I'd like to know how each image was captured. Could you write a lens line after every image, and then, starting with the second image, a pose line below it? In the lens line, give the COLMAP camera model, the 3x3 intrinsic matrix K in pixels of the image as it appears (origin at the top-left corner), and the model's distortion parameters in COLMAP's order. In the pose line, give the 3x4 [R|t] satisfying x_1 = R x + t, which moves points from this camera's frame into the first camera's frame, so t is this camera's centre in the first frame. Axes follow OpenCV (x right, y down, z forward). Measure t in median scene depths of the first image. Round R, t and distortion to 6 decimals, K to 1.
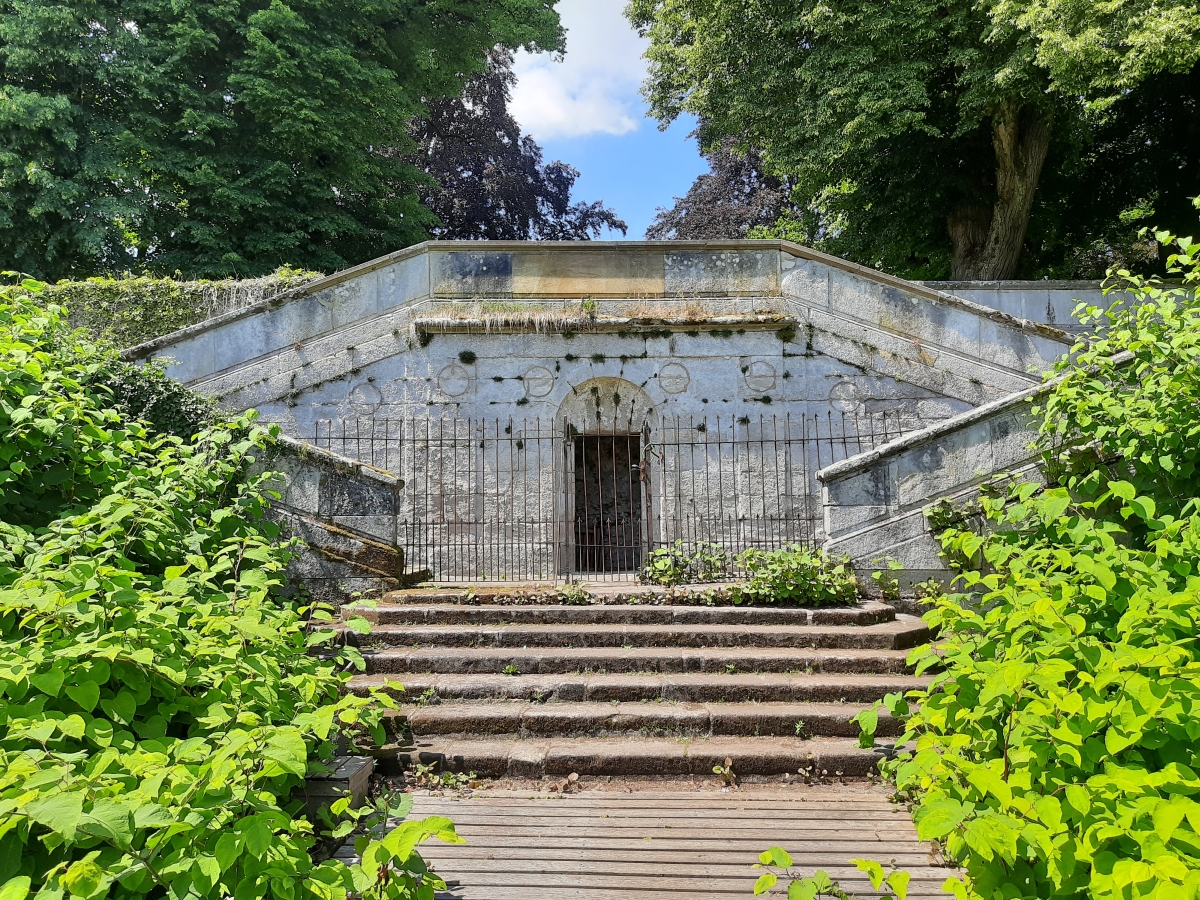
lens RADIAL K [[882.6, 0, 595.5], [0, 882.6, 429.1], [0, 0, 1]] dist [0.051965, -0.060966]
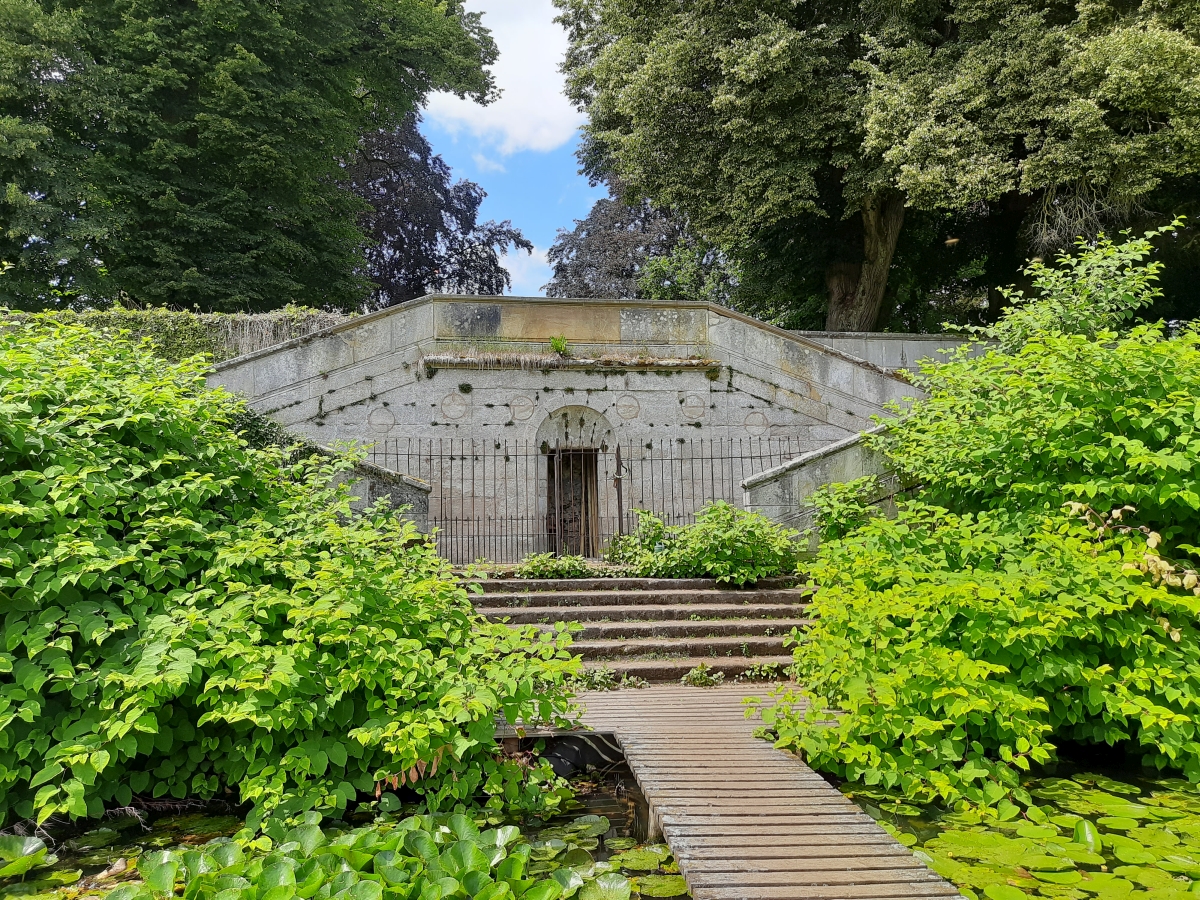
lens RADIAL K [[841.8, 0, 602.5], [0, 841.8, 442.3], [0, 0, 1]] dist [0.059571, -0.042347]
pose [[0.991128, 0.009332, 0.132584, -0.109003], [-0.010711, 0.999896, 0.009687, -0.017647], [-0.132480, -0.011021, 0.991124, -0.211165]]
